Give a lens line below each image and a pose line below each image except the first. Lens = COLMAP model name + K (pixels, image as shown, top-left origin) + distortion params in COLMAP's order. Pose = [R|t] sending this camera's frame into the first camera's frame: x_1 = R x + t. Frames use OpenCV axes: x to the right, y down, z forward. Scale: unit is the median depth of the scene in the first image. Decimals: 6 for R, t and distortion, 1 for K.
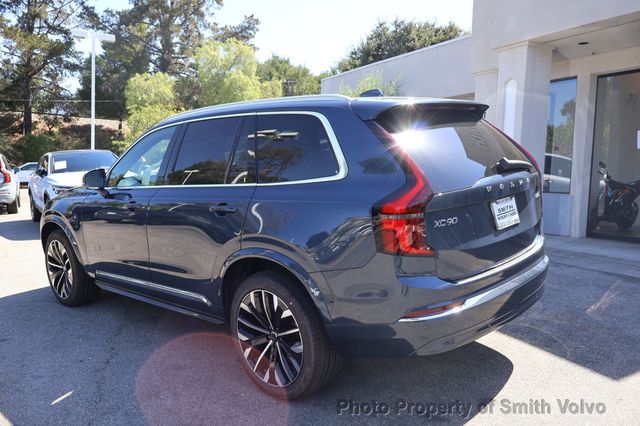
lens RADIAL K [[545.7, 0, 320.0], [0, 545.7, 213.0], [0, 0, 1]] dist [-0.004183, 0.007091]
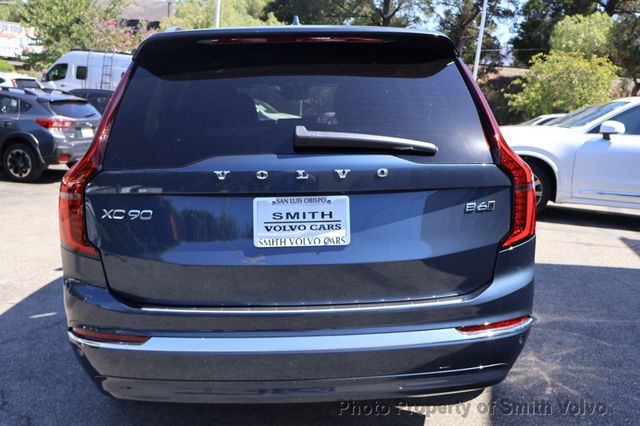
lens RADIAL K [[589.9, 0, 320.0], [0, 589.9, 213.0], [0, 0, 1]] dist [-0.000458, 0.000457]
pose [[0.699779, 0.164007, -0.695278, 0.090216], [-0.117455, 0.986458, 0.114477, -0.009583], [0.704638, 0.001555, 0.709566, 0.065306]]
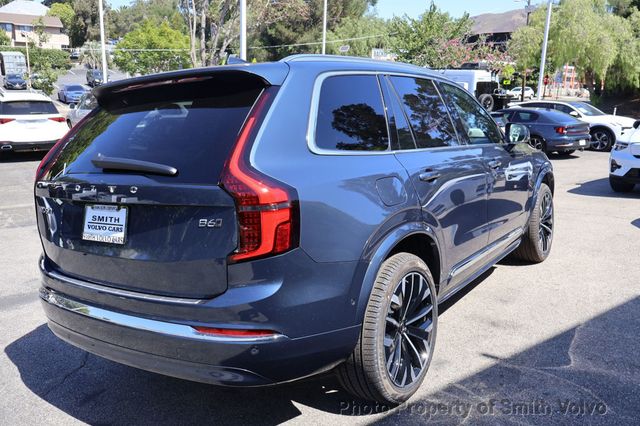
lens RADIAL K [[545.7, 0, 320.0], [0, 545.7, 213.0], [0, 0, 1]] dist [-0.004183, 0.007091]
pose [[0.117200, 0.197296, -0.973313, 0.128738], [-0.086756, 0.978355, 0.187871, -0.021328], [0.989312, 0.062422, 0.131780, 0.135943]]
